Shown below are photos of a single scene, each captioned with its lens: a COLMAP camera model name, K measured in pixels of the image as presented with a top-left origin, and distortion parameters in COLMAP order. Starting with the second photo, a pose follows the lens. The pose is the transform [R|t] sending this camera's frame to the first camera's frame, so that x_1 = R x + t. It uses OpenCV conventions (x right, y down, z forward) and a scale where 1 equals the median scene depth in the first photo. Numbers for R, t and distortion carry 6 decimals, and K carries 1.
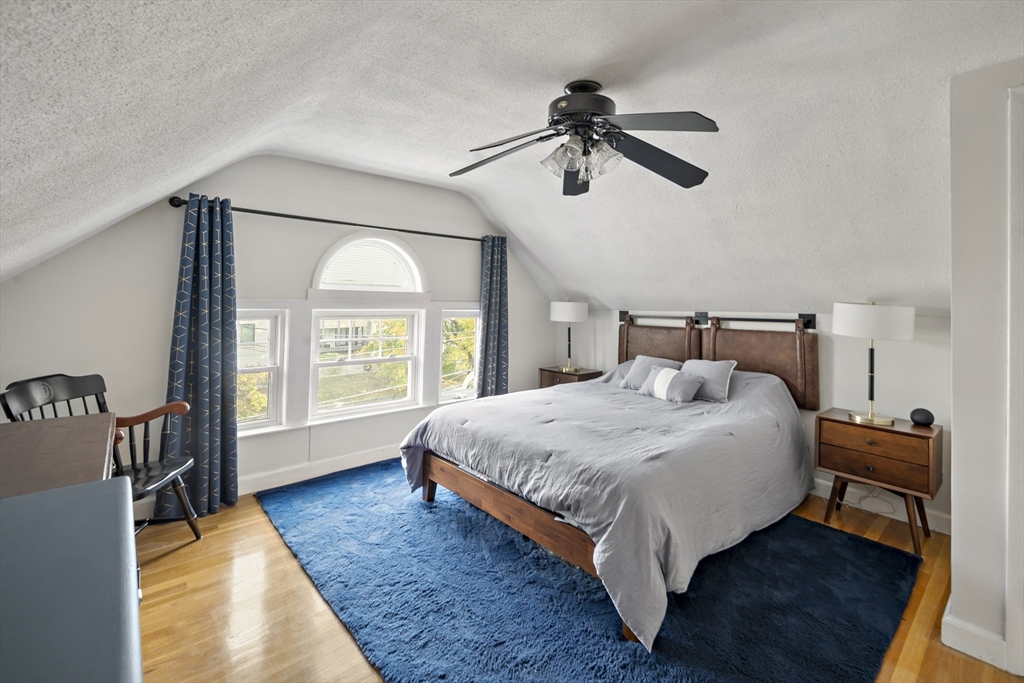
lens RADIAL K [[447.3, 0, 512.6], [0, 447.3, 292.4], [0, 0, 1]] dist [-0.000748, -0.000199]
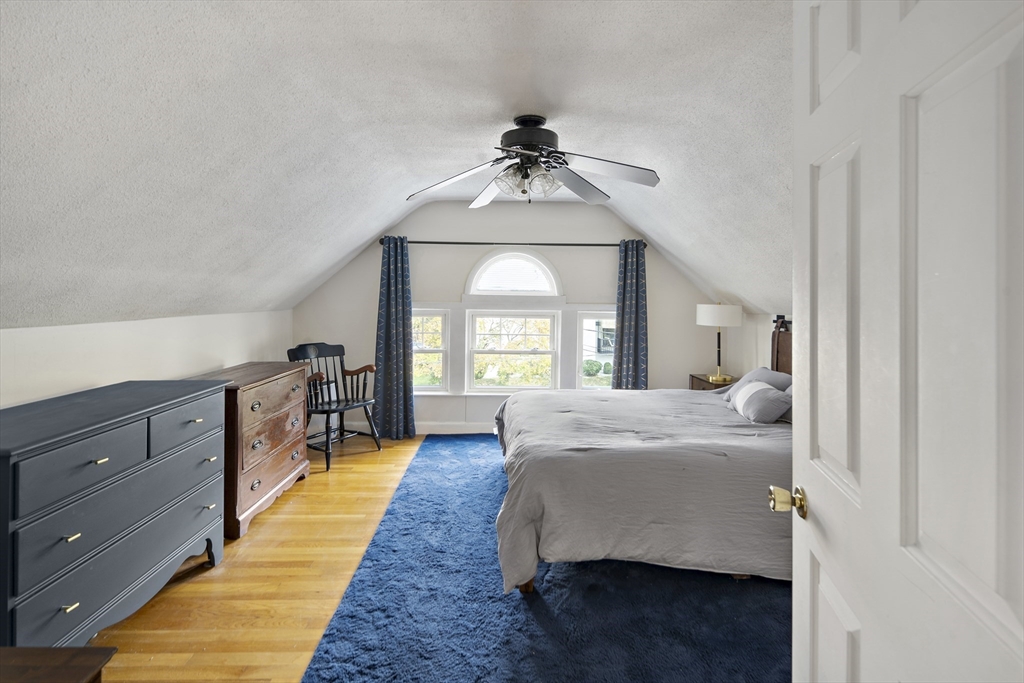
lens RADIAL K [[450.2, 0, 511.5], [0, 450.2, 299.5], [0, 0, 1]] dist [0.000517, 0.000010]
pose [[0.772264, -0.005342, -0.635280, 0.609633], [0.012022, 0.999908, 0.006206, 0.000533], [0.635188, -0.012430, 0.772257, 0.044127]]
